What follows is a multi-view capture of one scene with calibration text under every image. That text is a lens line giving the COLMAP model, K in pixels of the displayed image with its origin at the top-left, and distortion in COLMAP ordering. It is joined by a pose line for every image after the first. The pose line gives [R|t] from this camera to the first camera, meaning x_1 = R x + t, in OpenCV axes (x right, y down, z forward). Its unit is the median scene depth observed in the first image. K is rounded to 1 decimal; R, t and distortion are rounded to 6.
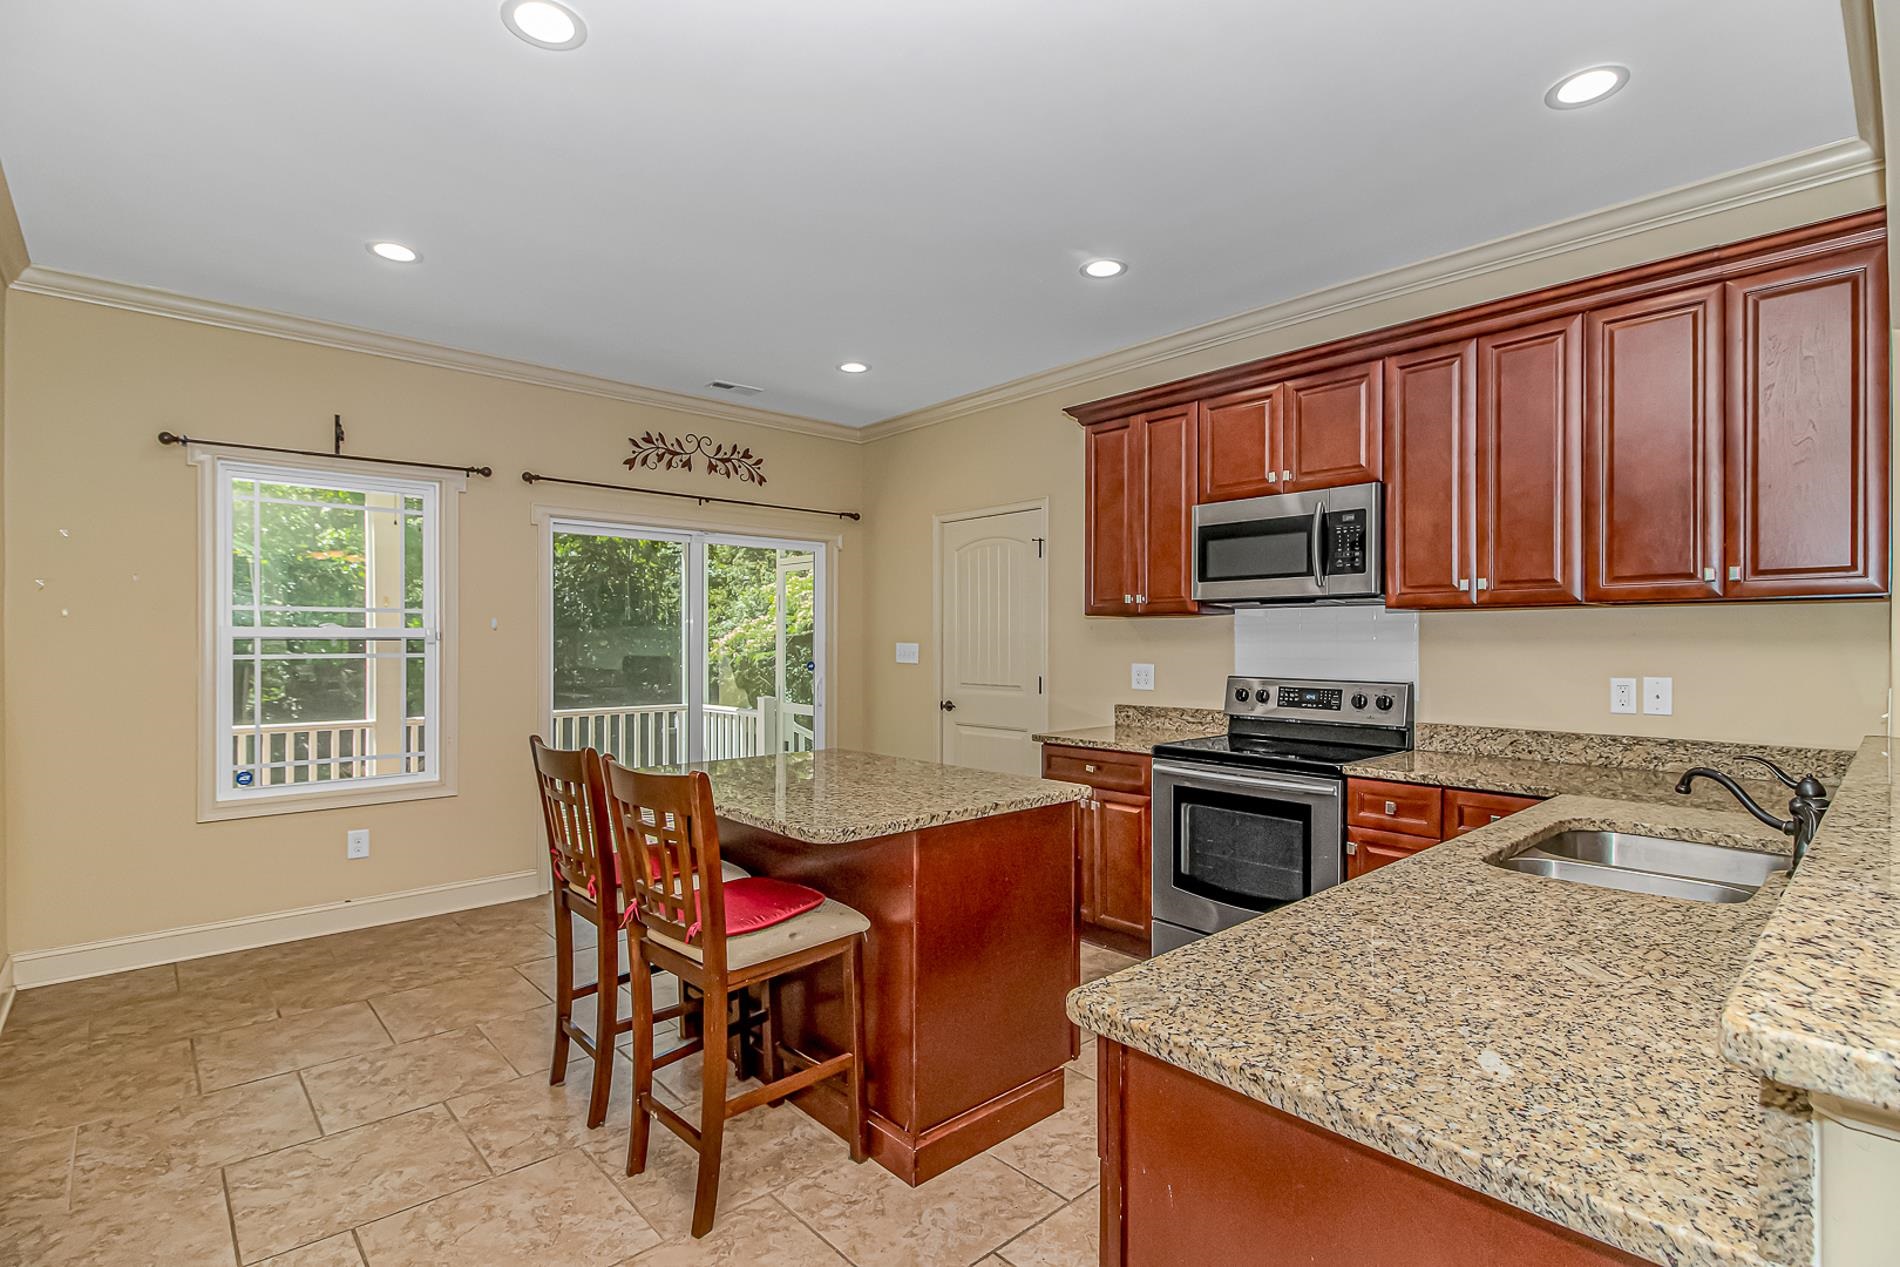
lens RADIAL K [[892.5, 0, 947.4], [0, 892.5, 629.1], [0, 0, 1]] dist [0.000551, -0.008201]
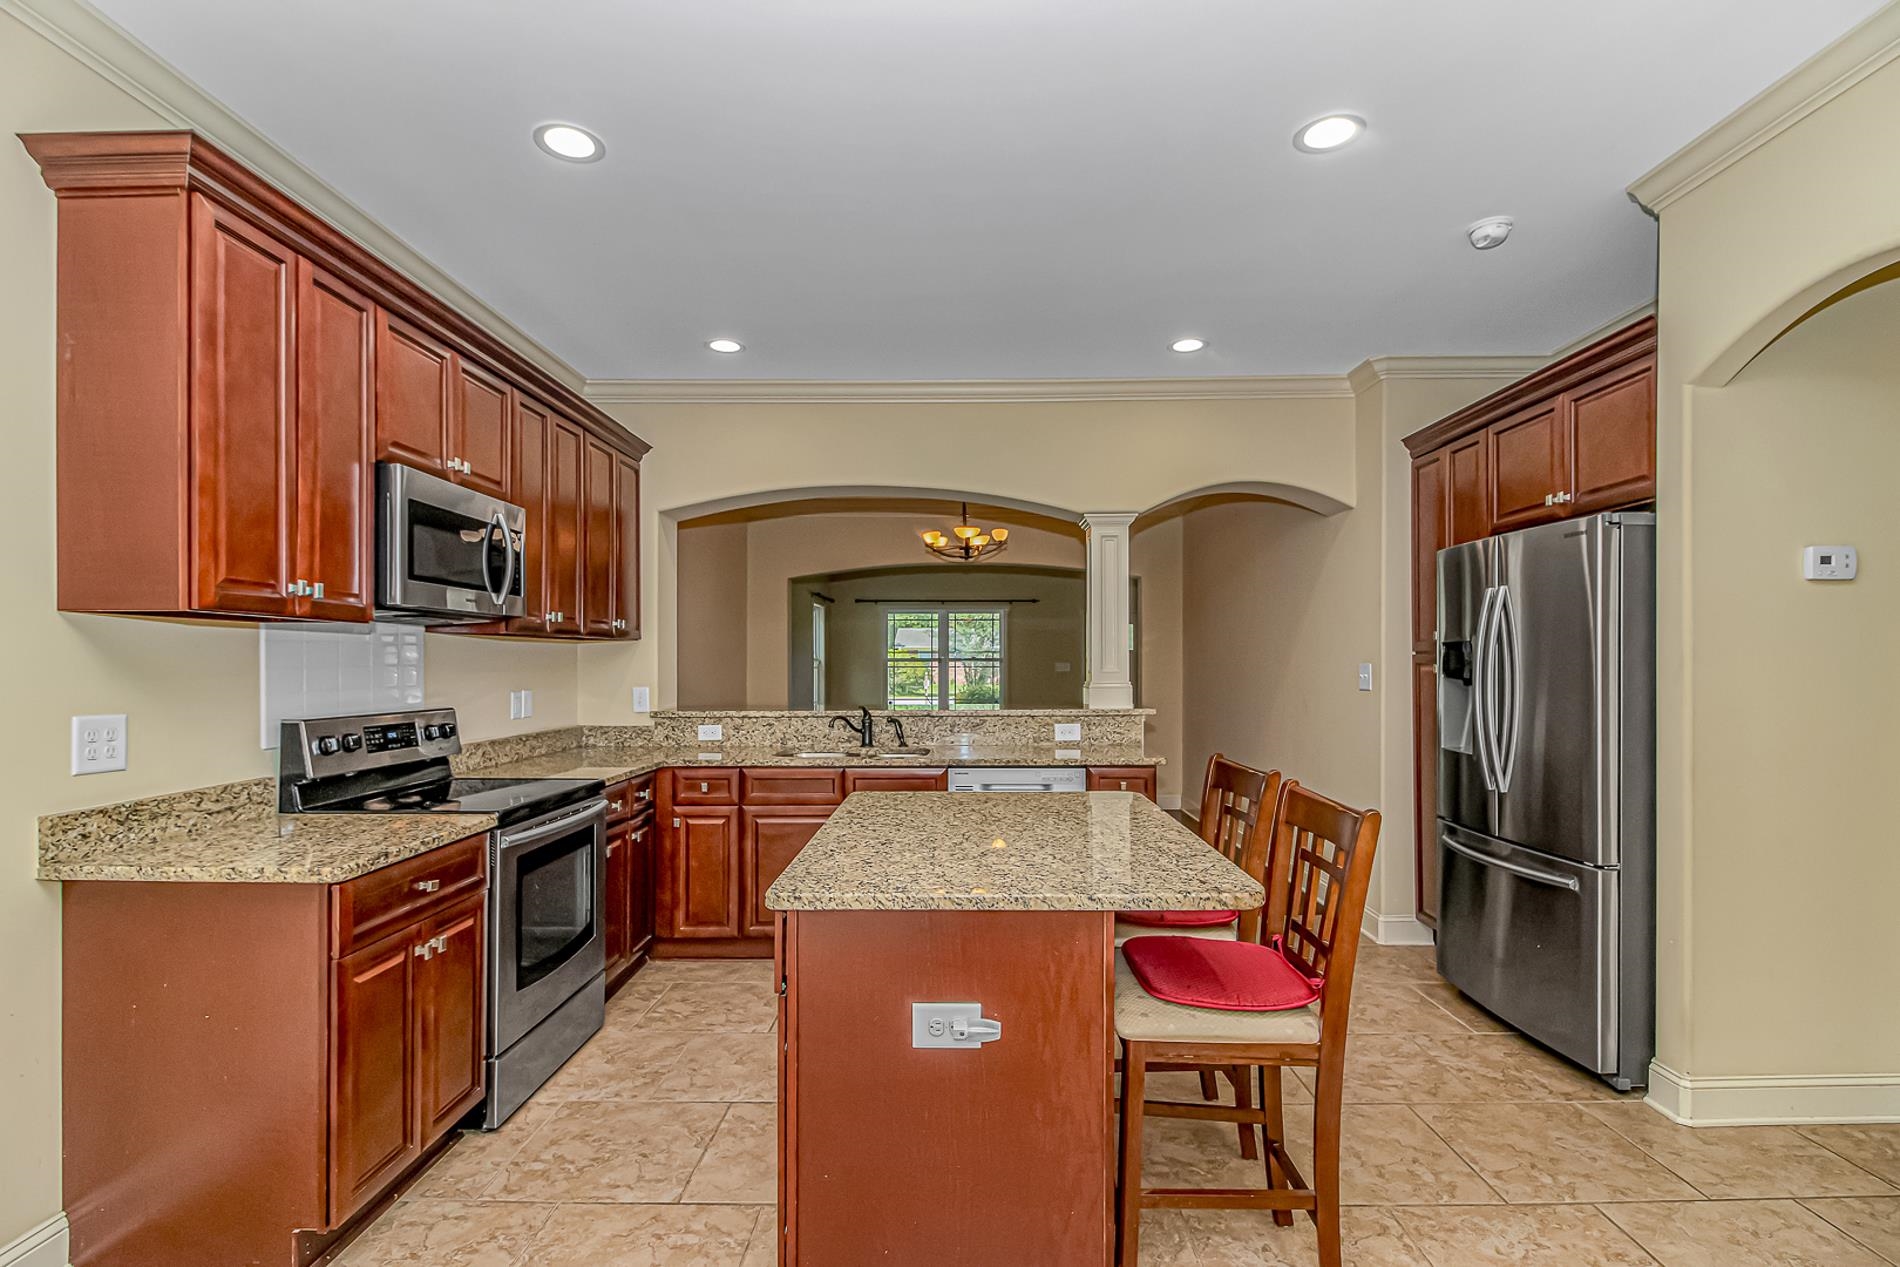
lens RADIAL K [[892.5, 0, 944.0], [0, 892.5, 652.8], [0, 0, 1]] dist [0.000551, -0.008201]
pose [[-0.725900, 0.008620, 0.687746, -0.412254], [-0.007351, 0.999767, -0.020290, 0.012369], [-0.687761, -0.019784, -0.725668, 1.028245]]
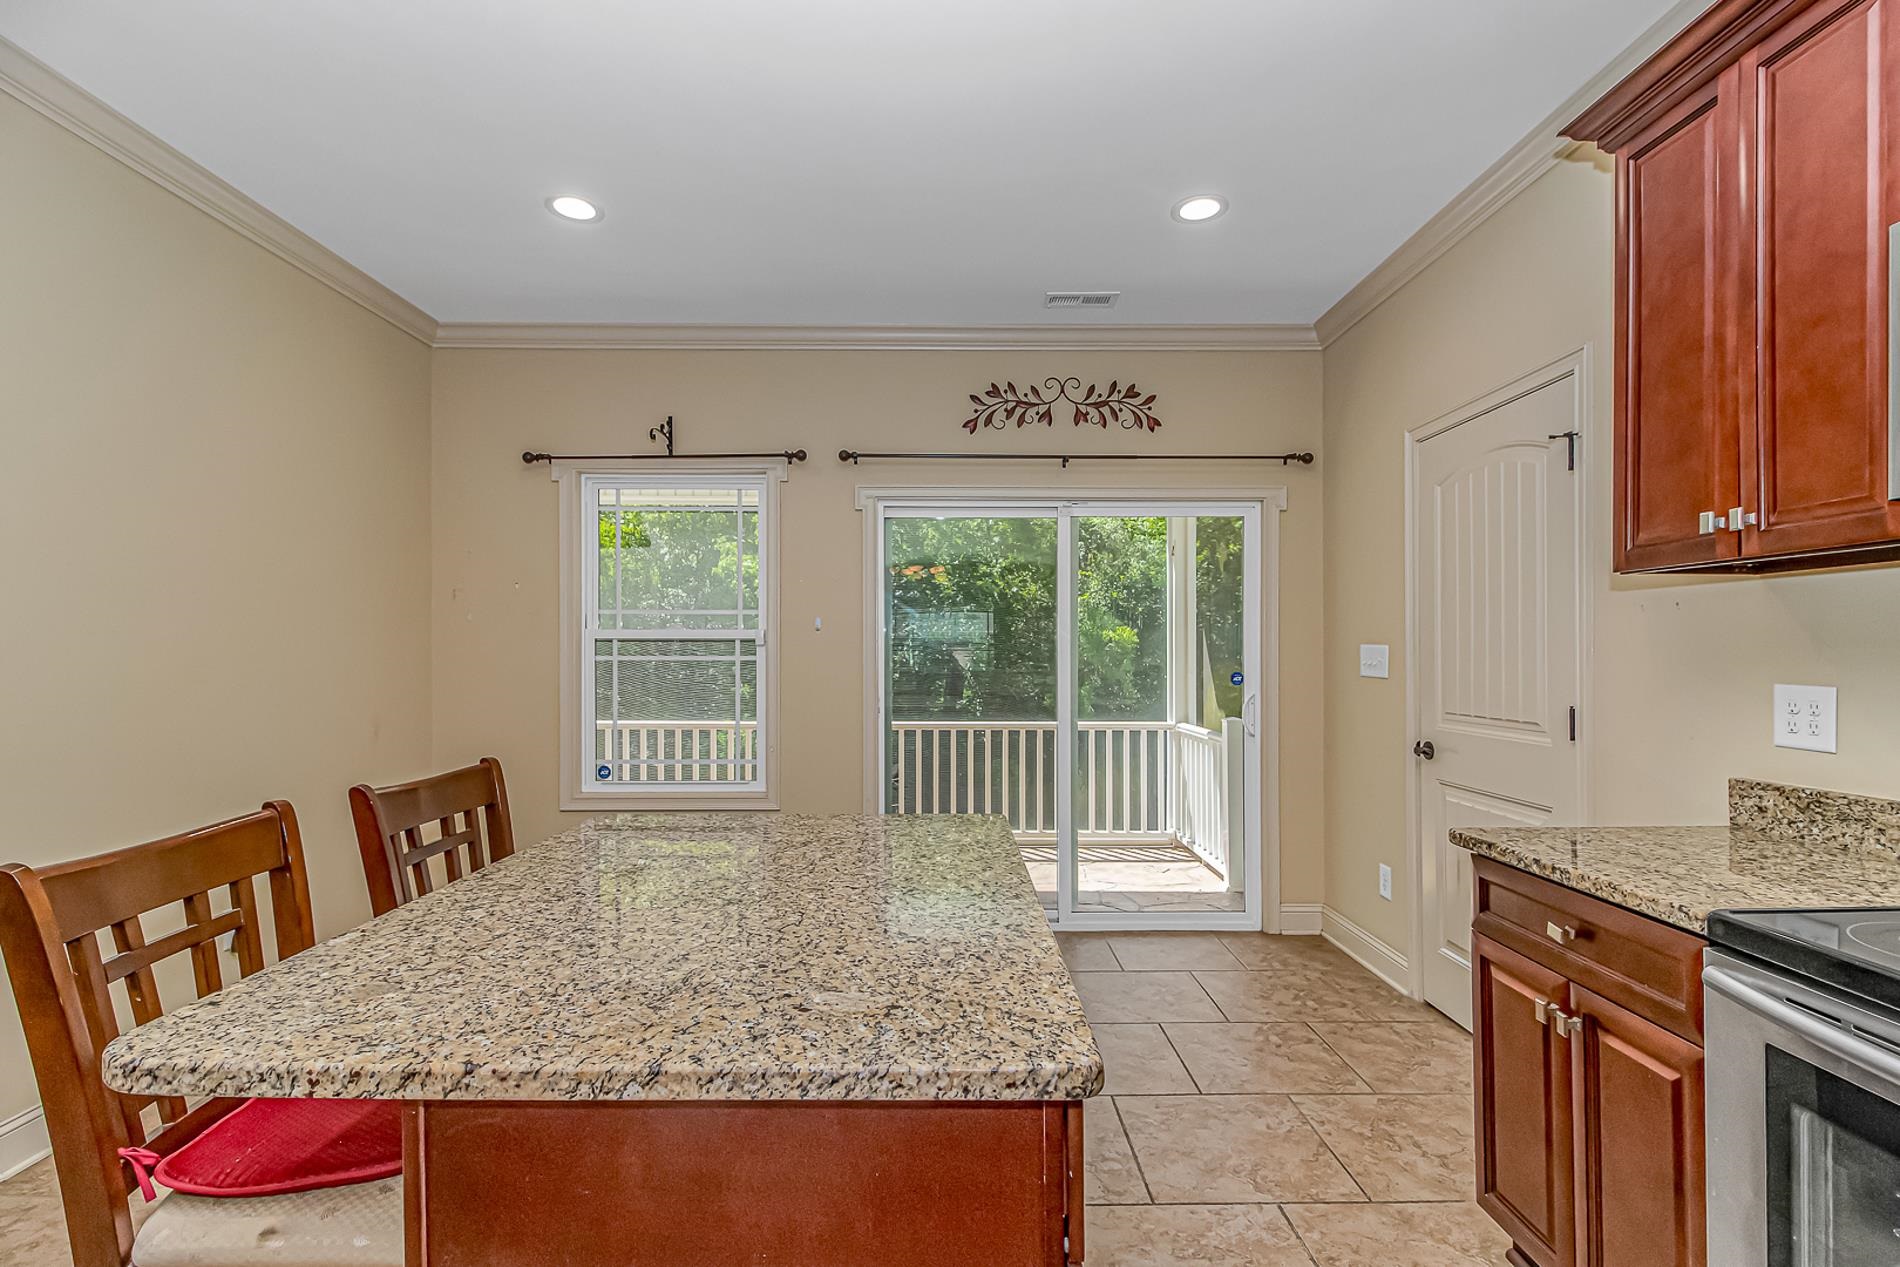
lens RADIAL K [[892.5, 0, 945.5], [0, 892.5, 646.5], [0, 0, 1]] dist [0.000551, -0.008201]
pose [[0.744658, -0.004123, -0.667434, 0.195332], [0.007714, 0.999967, 0.002429, 0.016496], [0.667402, -0.006957, 0.744665, 0.429705]]
